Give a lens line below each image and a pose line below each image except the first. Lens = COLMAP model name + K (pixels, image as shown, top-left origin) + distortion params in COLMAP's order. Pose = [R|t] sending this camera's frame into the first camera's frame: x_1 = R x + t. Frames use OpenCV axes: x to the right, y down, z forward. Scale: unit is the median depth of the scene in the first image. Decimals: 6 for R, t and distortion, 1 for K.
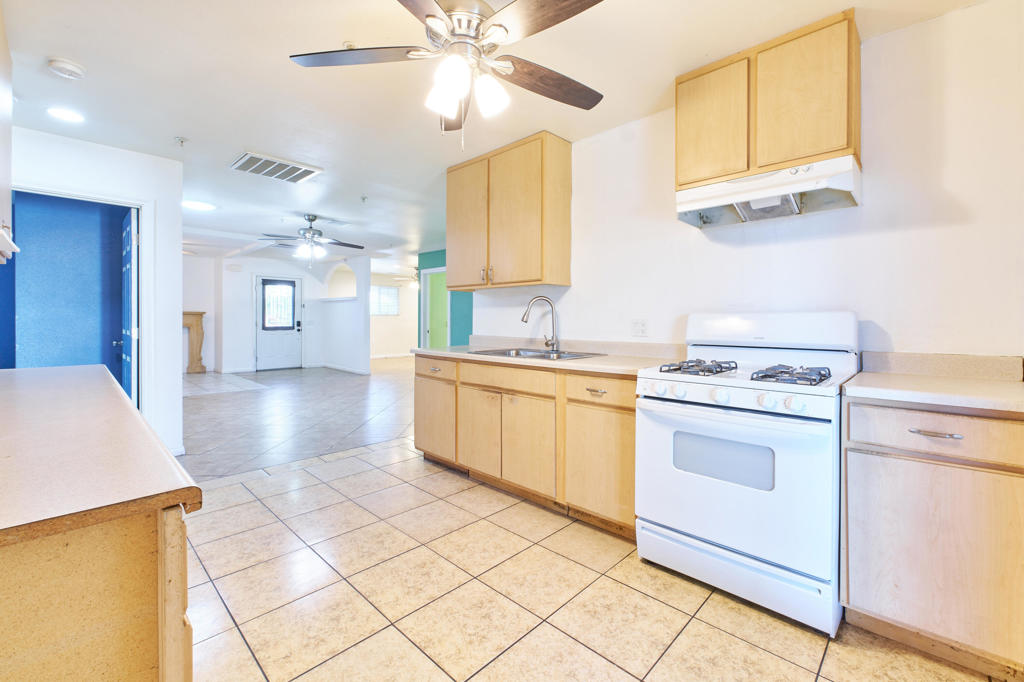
lens RADIAL K [[434.8, 0, 515.9], [0, 434.8, 324.2], [0, 0, 1]] dist [-0.000071, -0.000035]
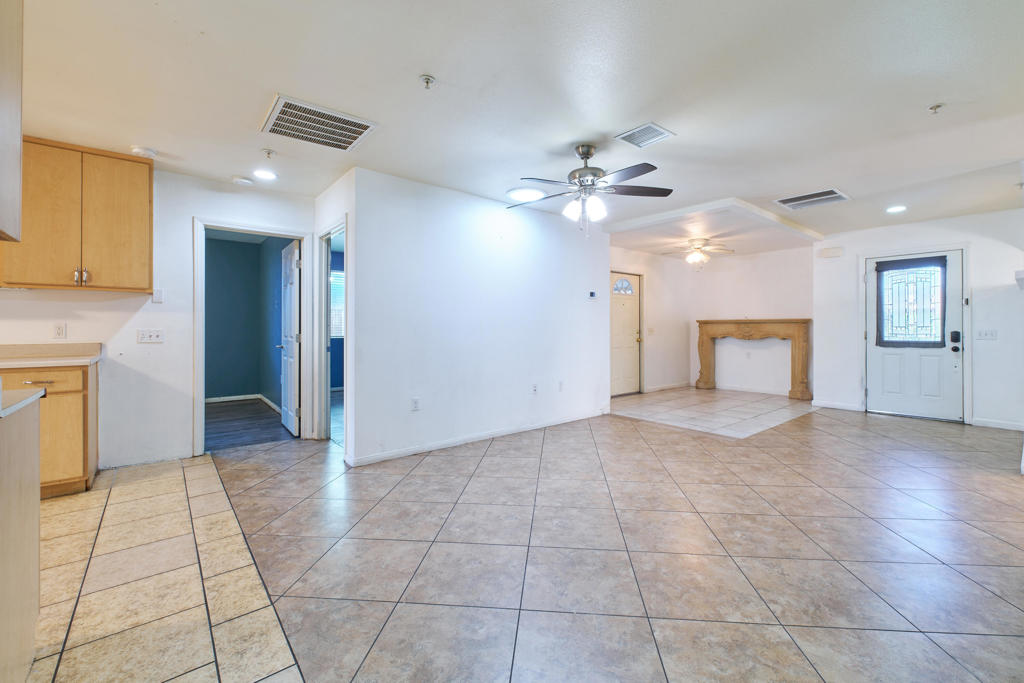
lens RADIAL K [[424.9, 0, 514.7], [0, 424.9, 331.2], [0, 0, 1]] dist [-0.001566, -0.000103]
pose [[-0.097511, -0.006940, -0.995210, 0.052464], [-0.008230, 0.999947, -0.006166, -0.000270], [0.995200, 0.007590, -0.097563, 0.535600]]
